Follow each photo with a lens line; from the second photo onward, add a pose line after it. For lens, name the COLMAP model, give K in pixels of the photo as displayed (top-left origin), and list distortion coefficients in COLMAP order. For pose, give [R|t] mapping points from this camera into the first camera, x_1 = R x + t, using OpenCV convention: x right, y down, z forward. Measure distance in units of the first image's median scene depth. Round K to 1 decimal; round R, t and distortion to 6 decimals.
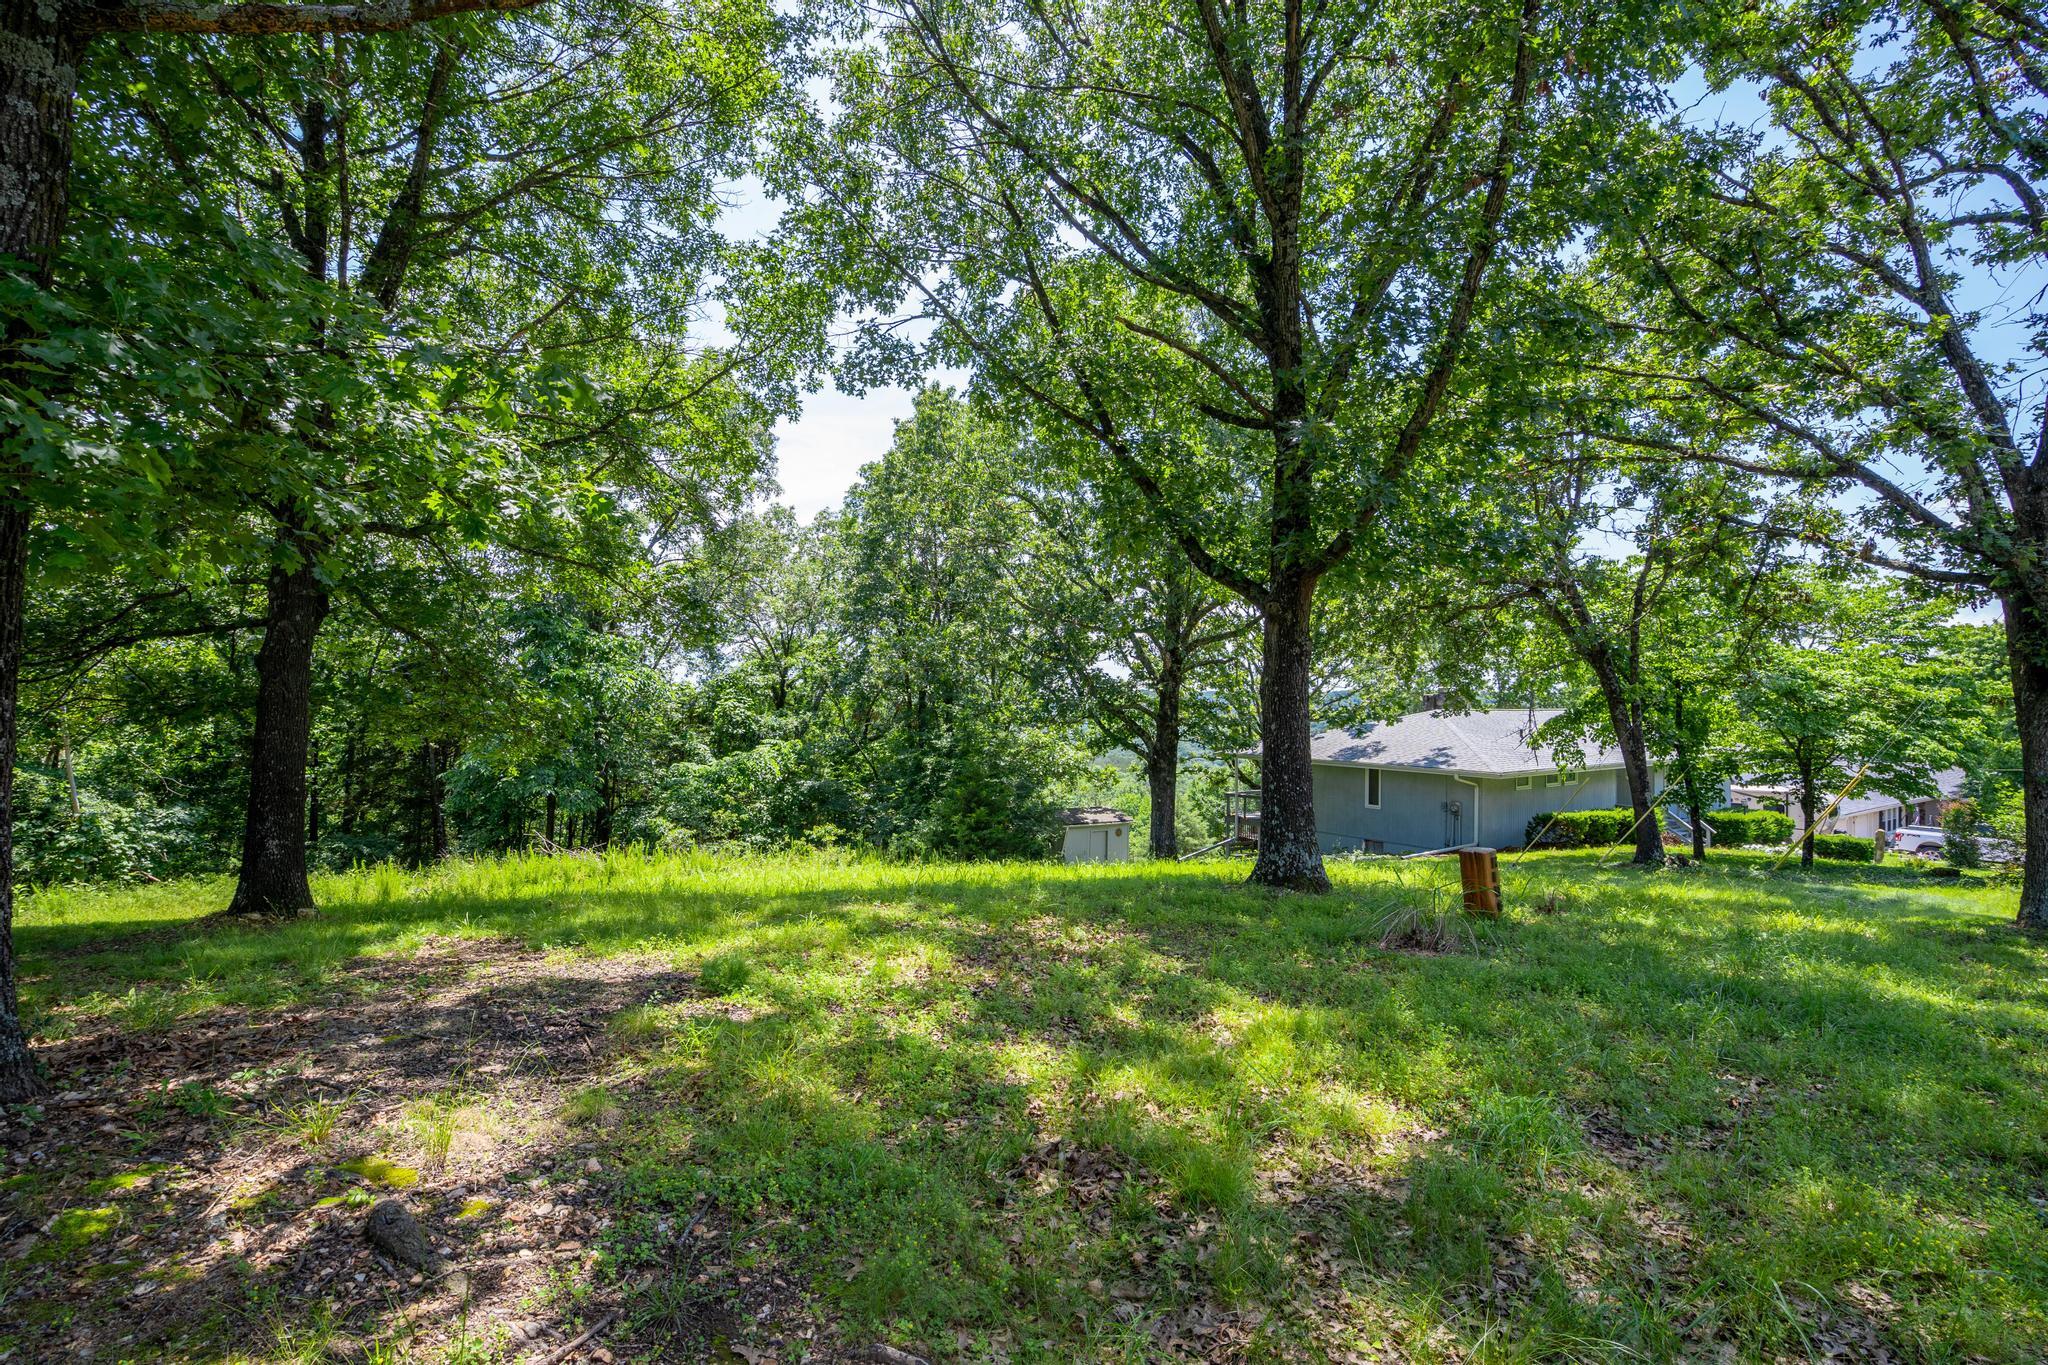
lens RADIAL K [[958.0, 0, 1009.7], [0, 958.0, 684.5], [0, 0, 1]] dist [-0.056965, 0.021479]
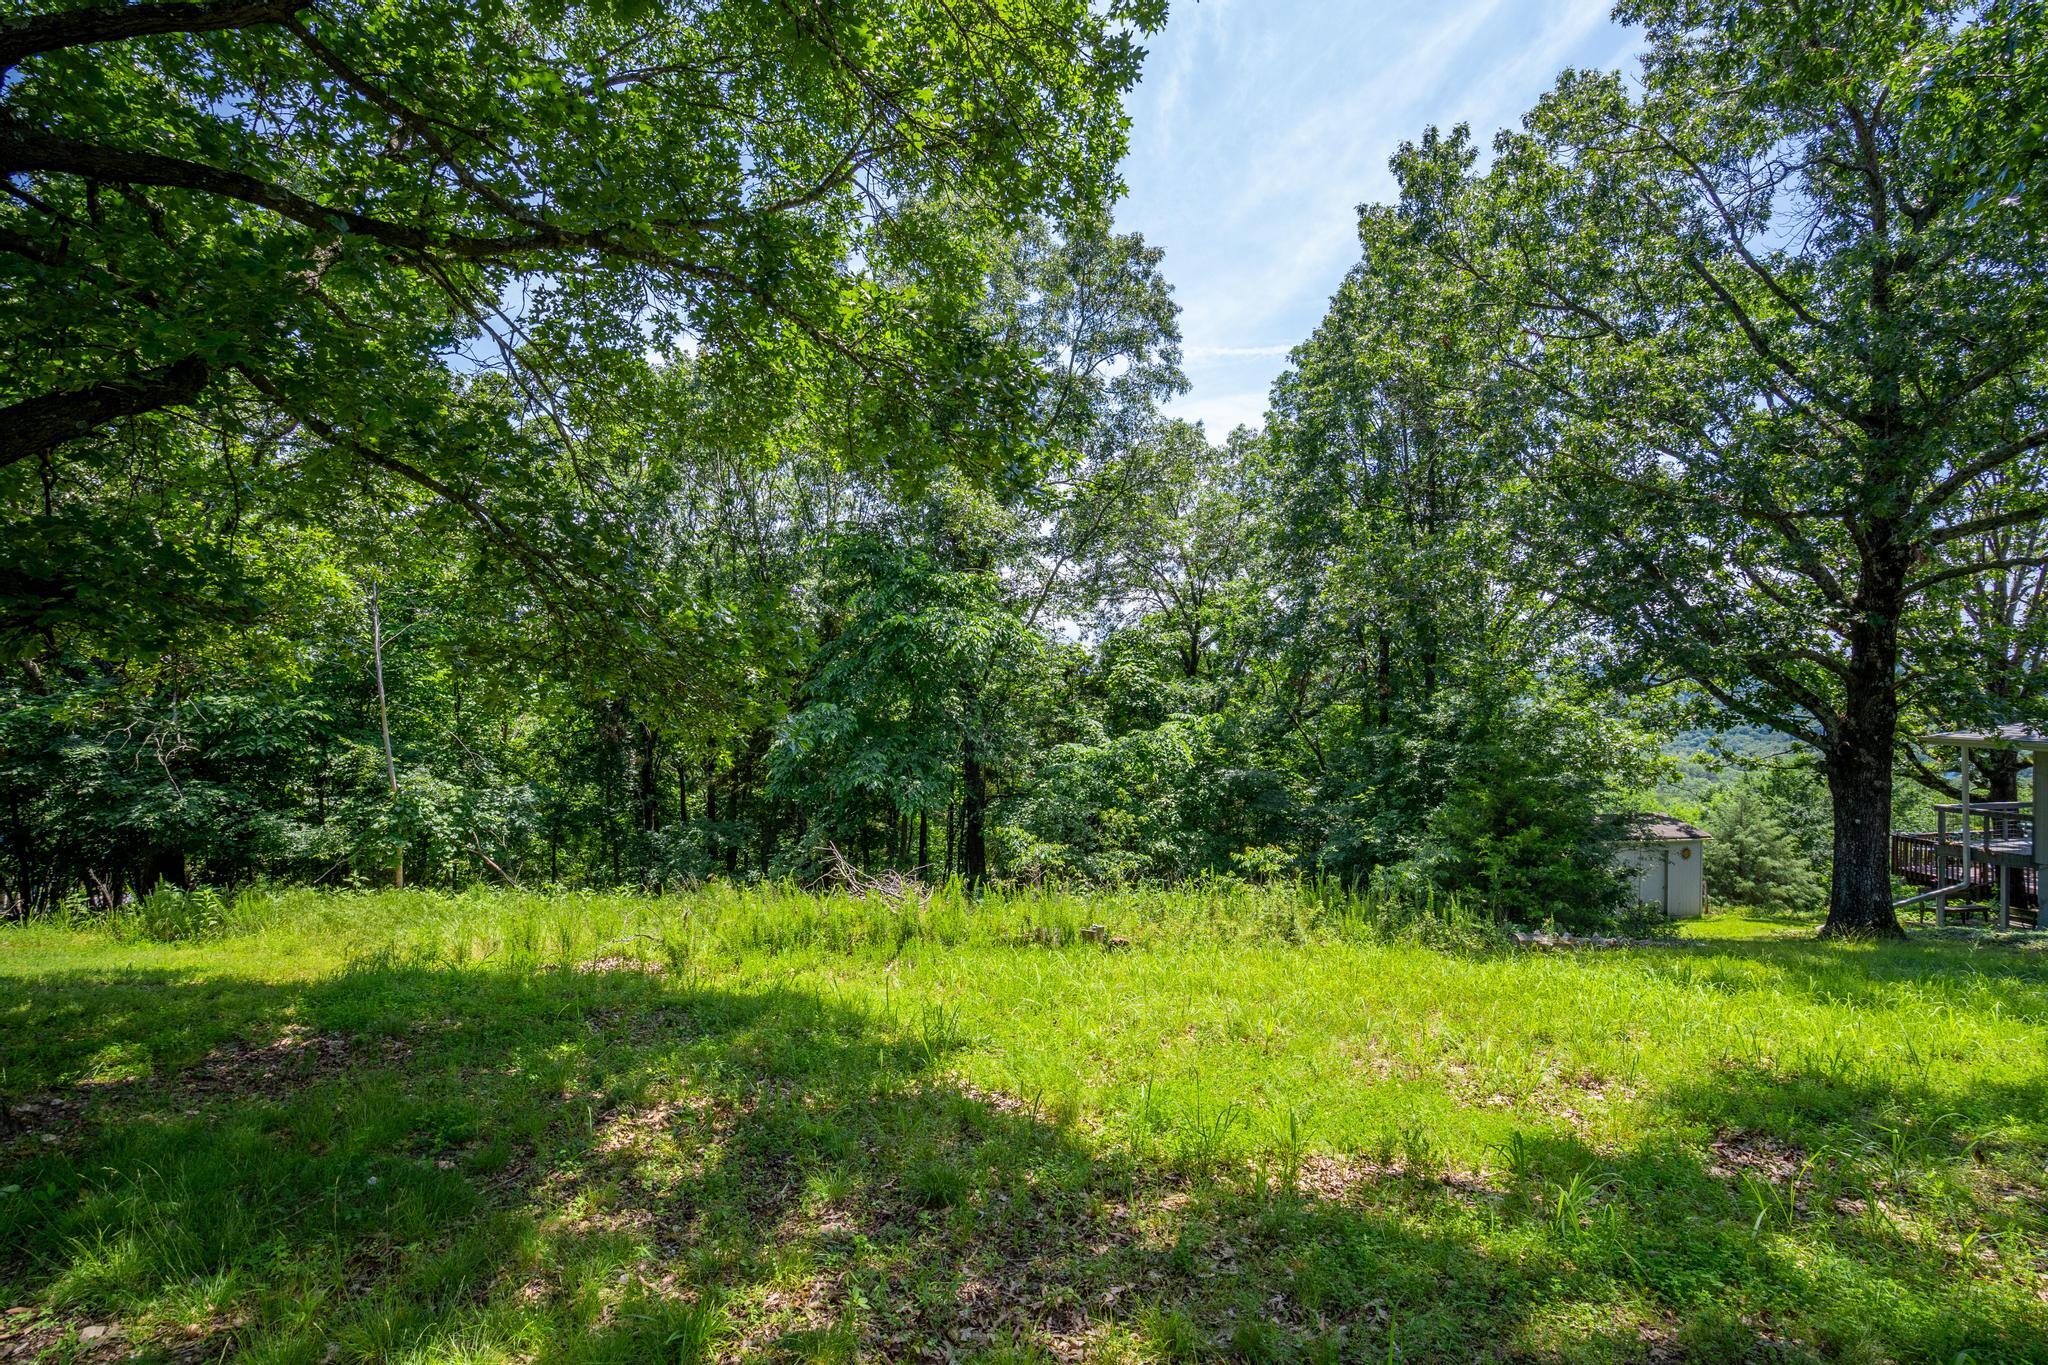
lens RADIAL K [[958.0, 0, 1009.7], [0, 958.0, 684.5], [0, 0, 1]] dist [-0.056965, 0.021479]
pose [[0.911706, -0.009819, -0.410725, -0.118280], [0.018208, 0.999698, 0.016517, 0.036880], [0.410439, -0.022537, 0.911610, 0.488803]]
